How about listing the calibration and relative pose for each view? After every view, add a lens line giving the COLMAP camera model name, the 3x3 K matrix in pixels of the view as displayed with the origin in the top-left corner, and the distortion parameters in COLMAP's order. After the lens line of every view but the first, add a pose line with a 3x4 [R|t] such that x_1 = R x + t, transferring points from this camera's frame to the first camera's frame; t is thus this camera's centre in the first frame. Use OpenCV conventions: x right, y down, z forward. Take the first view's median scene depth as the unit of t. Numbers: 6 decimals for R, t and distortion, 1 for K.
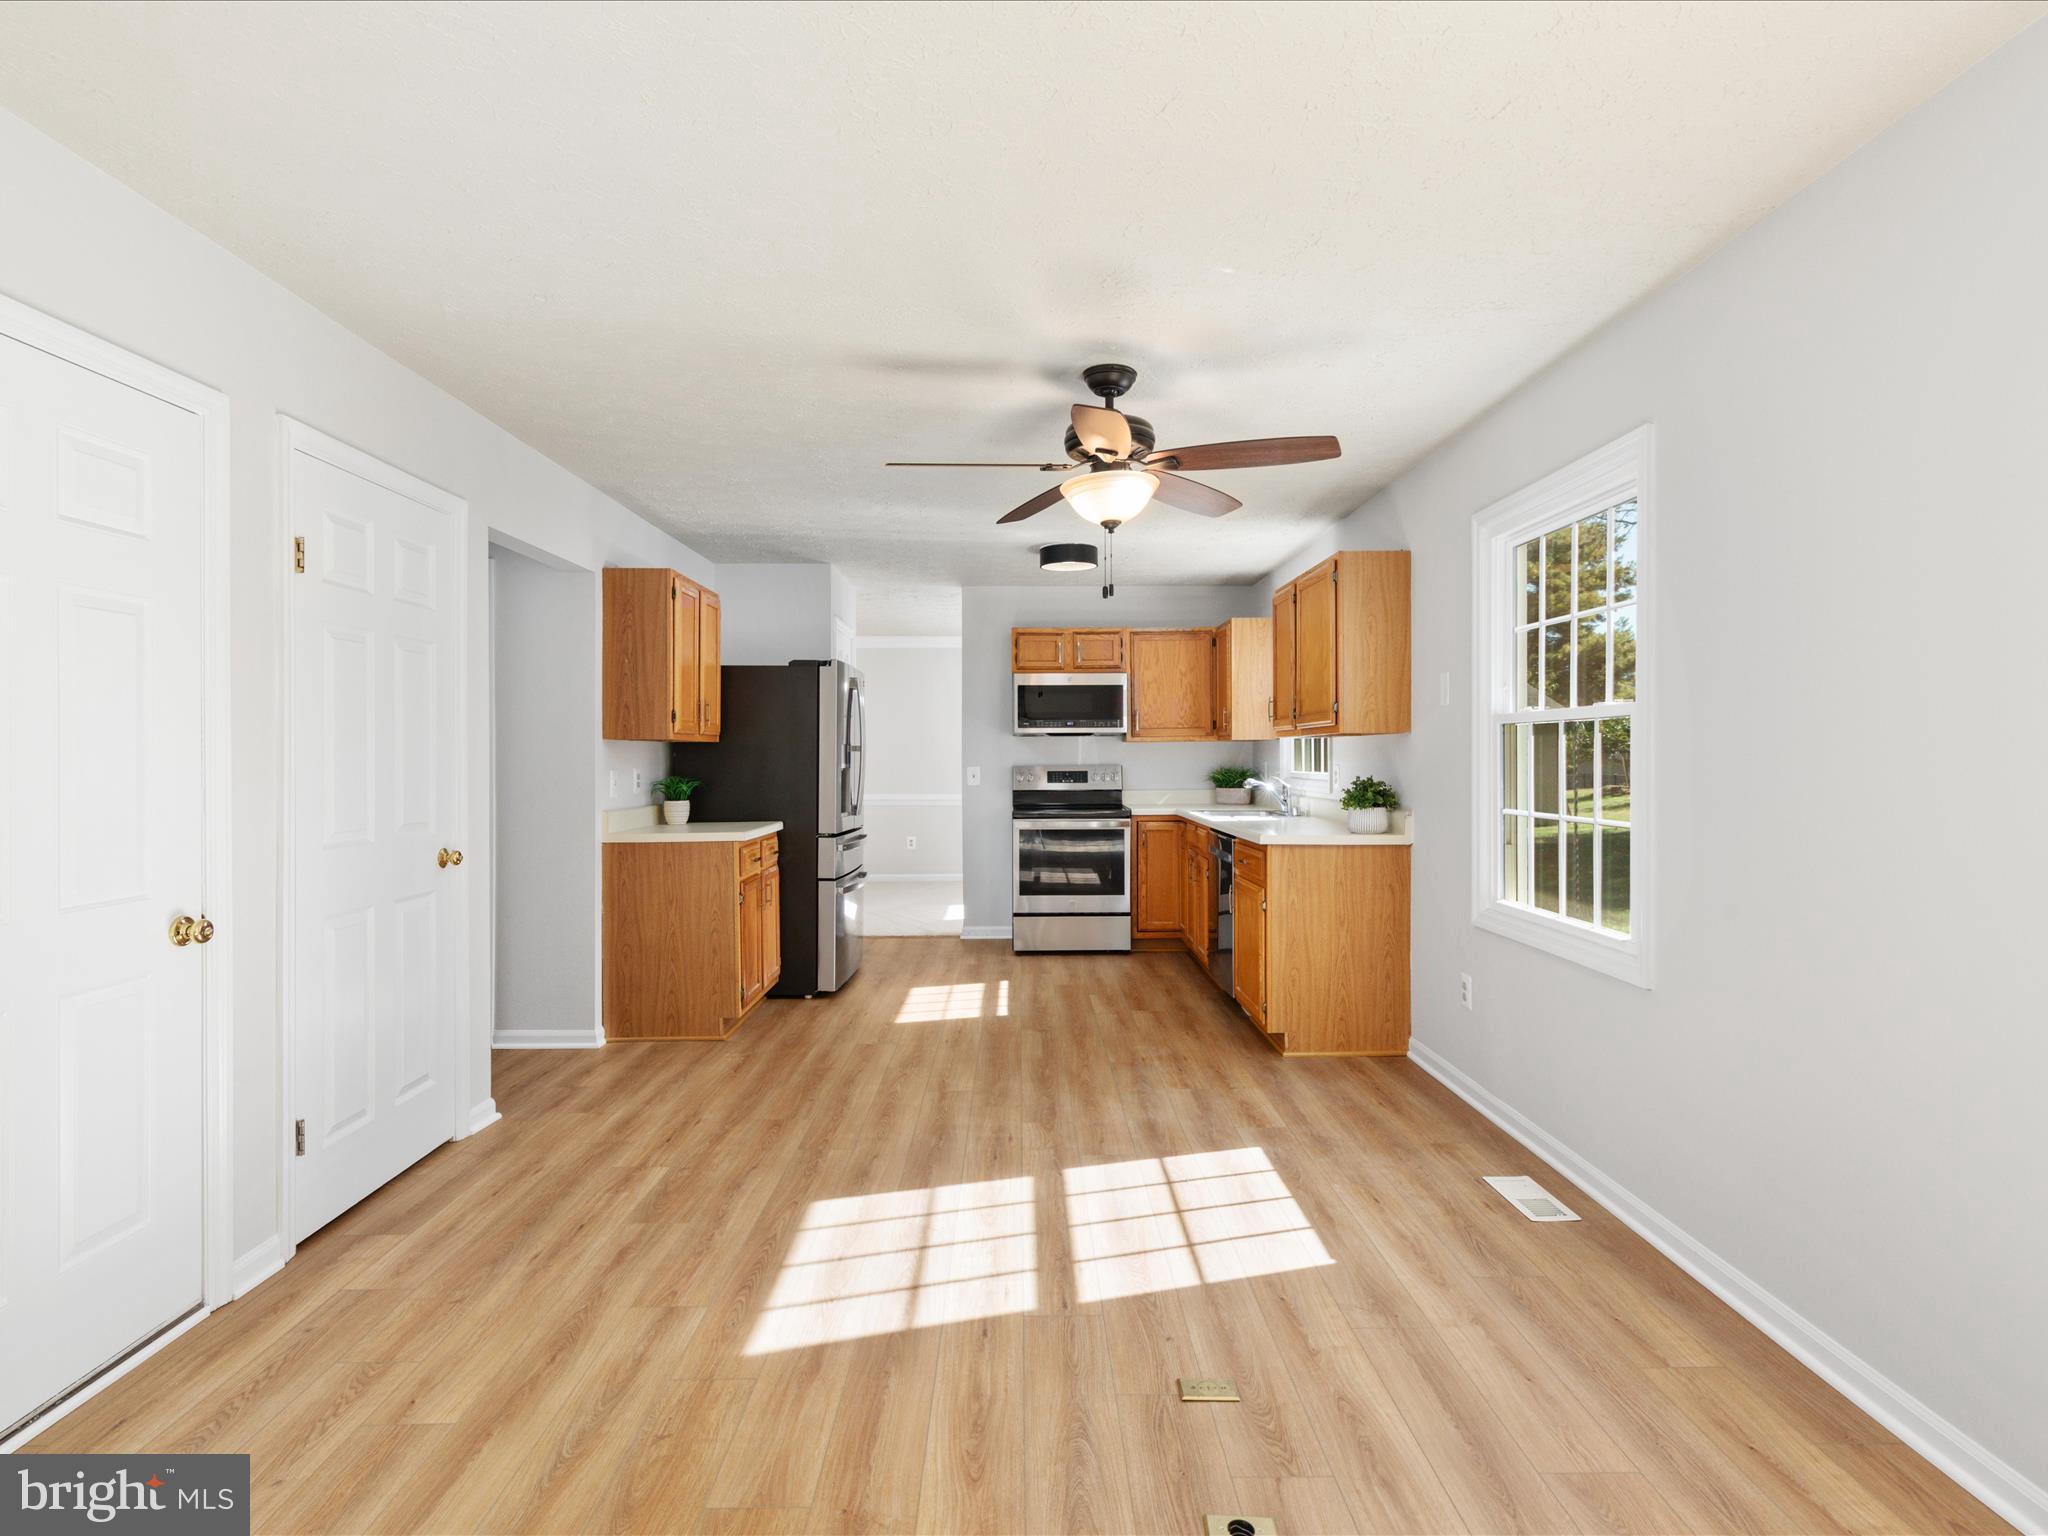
lens RADIAL K [[1033.7, 0, 1021.3], [0, 1033.7, 763.0], [0, 0, 1]] dist [-0.000477, 0.000179]
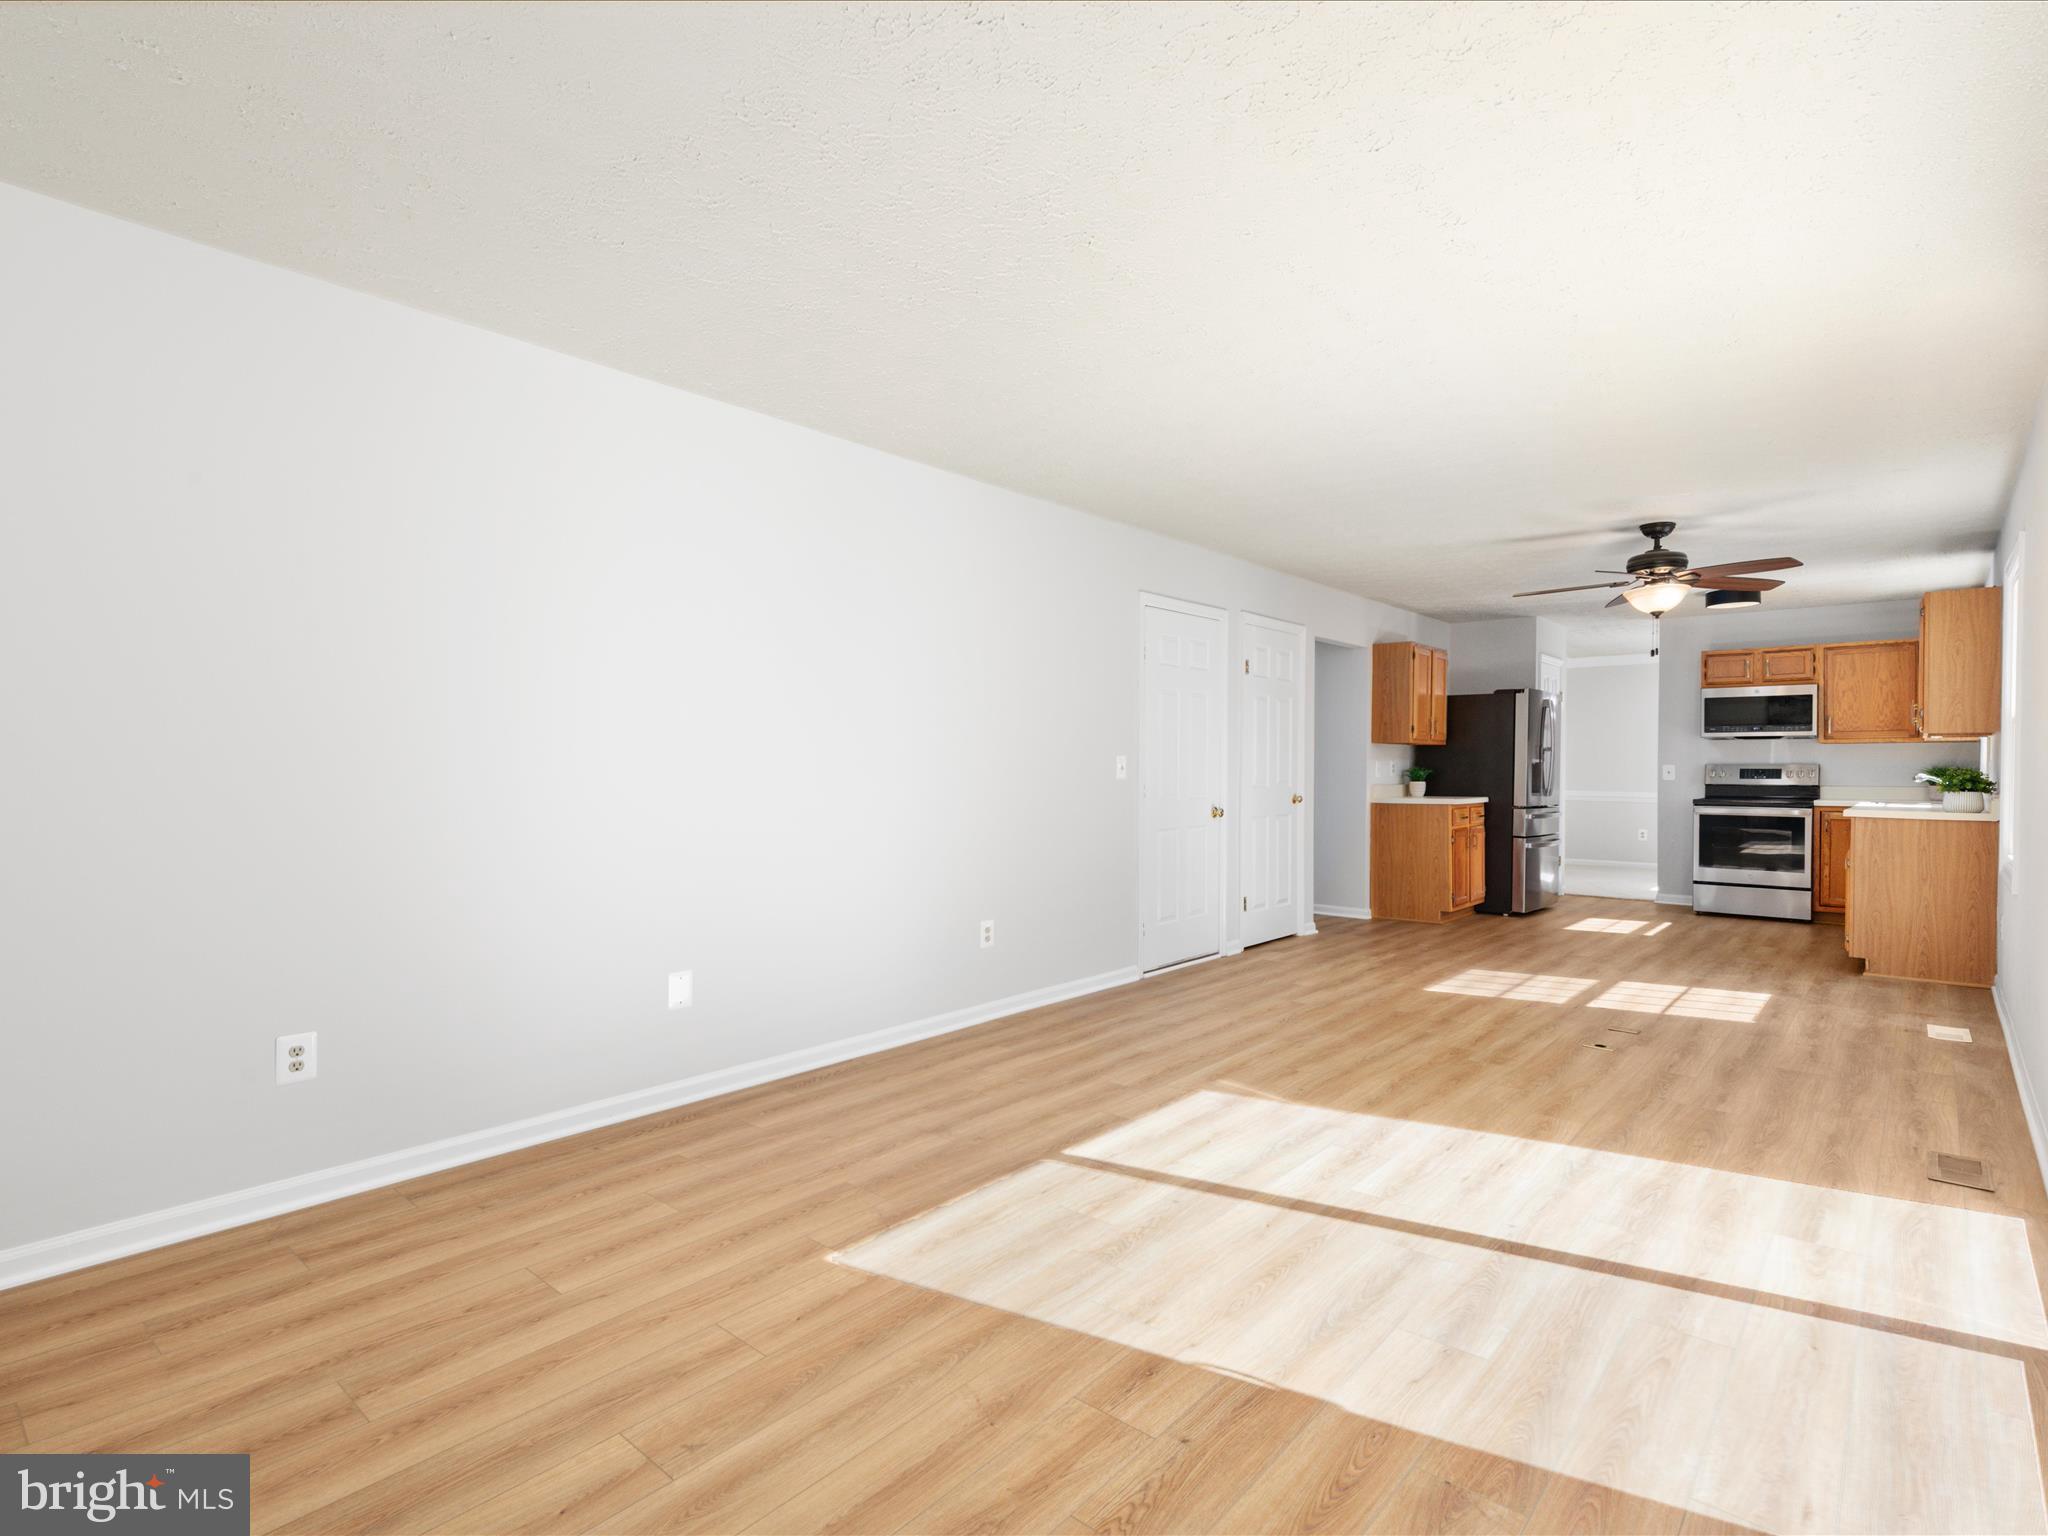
lens RADIAL K [[1033.7, 0, 1021.3], [0, 1033.7, 763.0], [0, 0, 1]] dist [-0.000477, 0.000179]
pose [[0.748583, 0.004713, -0.663025, 0.259724], [-0.011126, 0.999923, -0.005454, 0.022736], [0.662948, 0.011459, 0.748578, -0.585117]]
